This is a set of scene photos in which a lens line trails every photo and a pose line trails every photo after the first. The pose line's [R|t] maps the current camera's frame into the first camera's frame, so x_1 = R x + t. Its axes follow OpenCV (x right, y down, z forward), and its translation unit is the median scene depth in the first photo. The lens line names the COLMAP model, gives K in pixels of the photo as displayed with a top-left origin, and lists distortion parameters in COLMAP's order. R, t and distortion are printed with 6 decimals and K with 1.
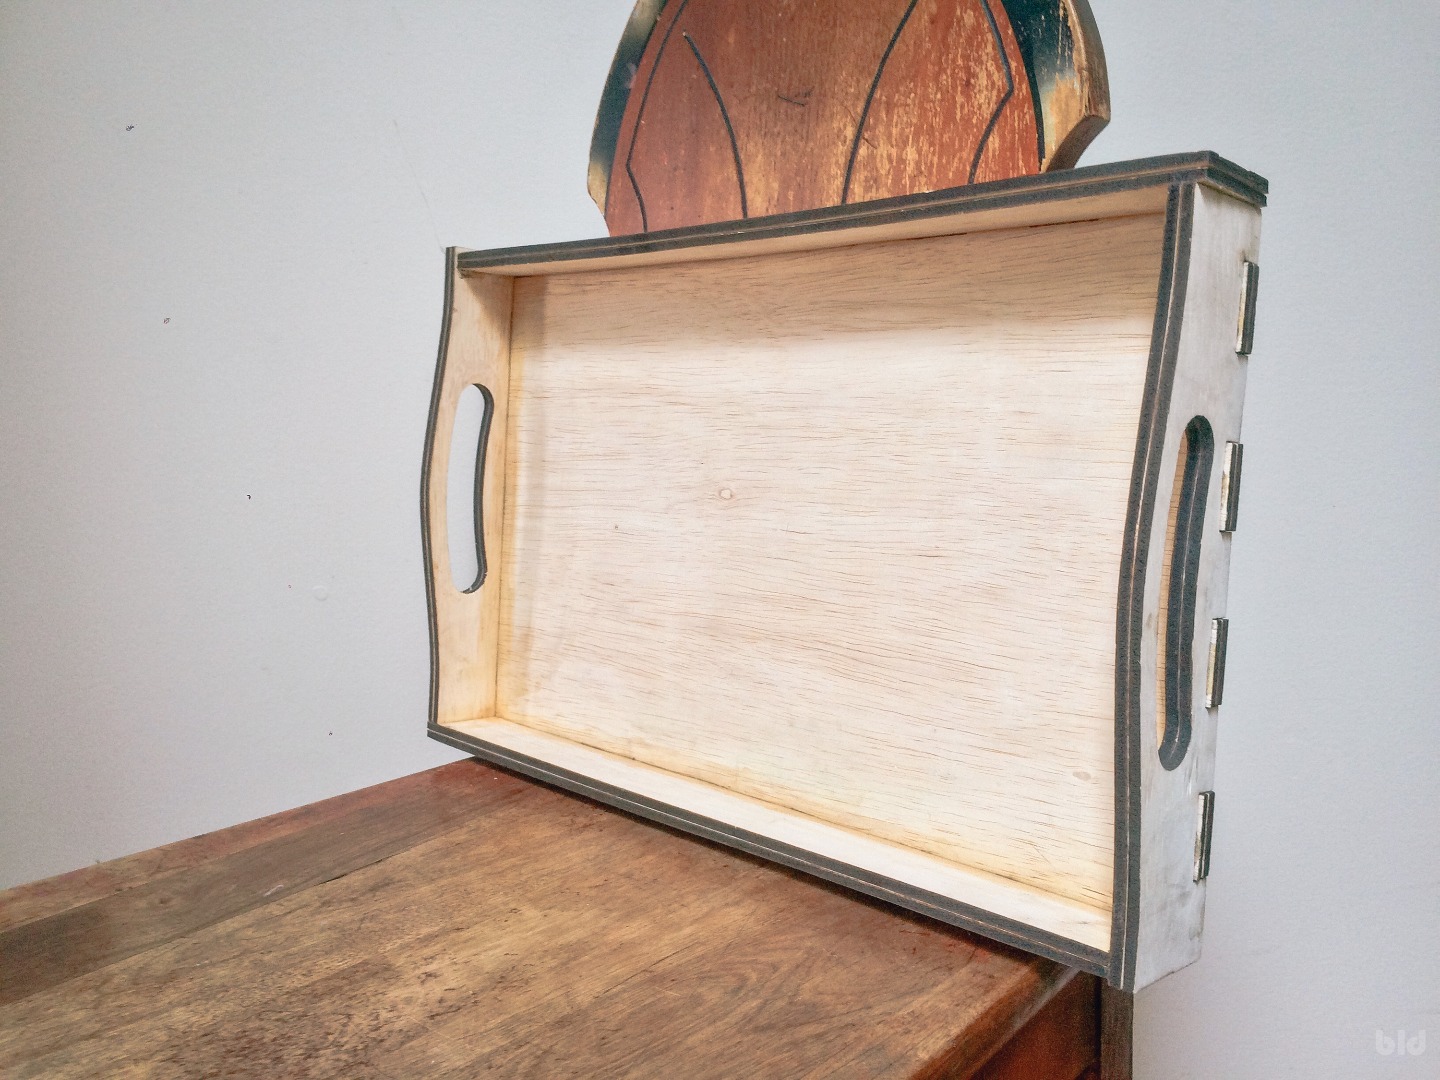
lens RADIAL K [[1138.1, 0, 720.0], [0, 1138.1, 540.0], [0, 0, 1]] dist [0.011834, -0.002250]
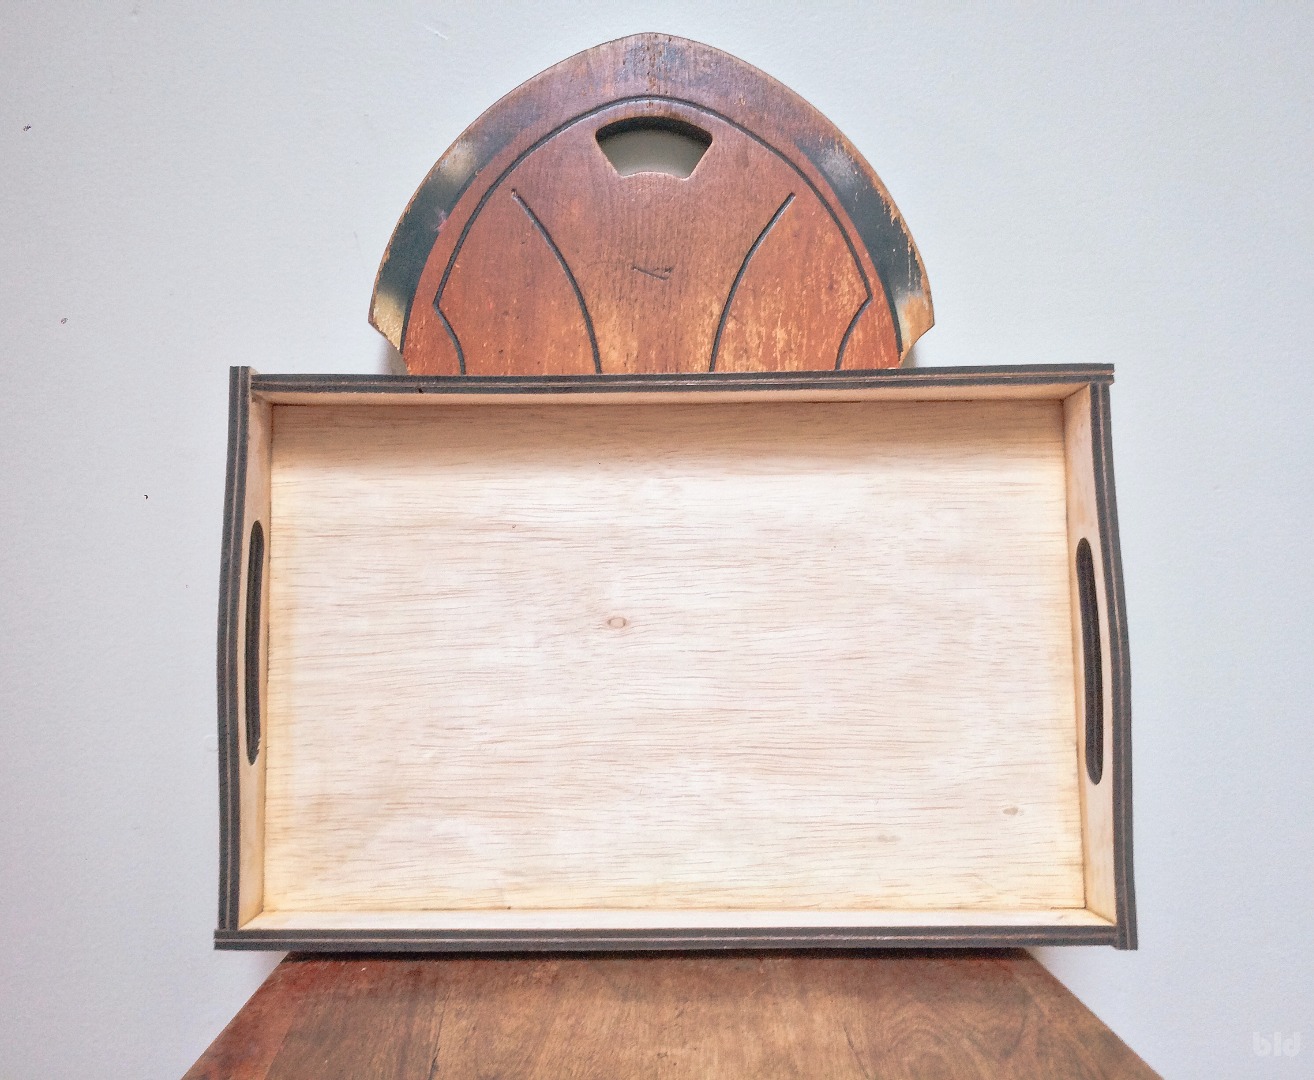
lens RADIAL K [[1115.4, 0, 657.0], [0, 1115.4, 540.0], [0, 0, 1]] dist [0.009323, -0.001195]
pose [[0.761346, -0.005759, 0.648320, -0.702126], [0.091921, 0.990818, -0.099145, -0.011663], [-0.641796, 0.135078, 0.754885, 0.204598]]
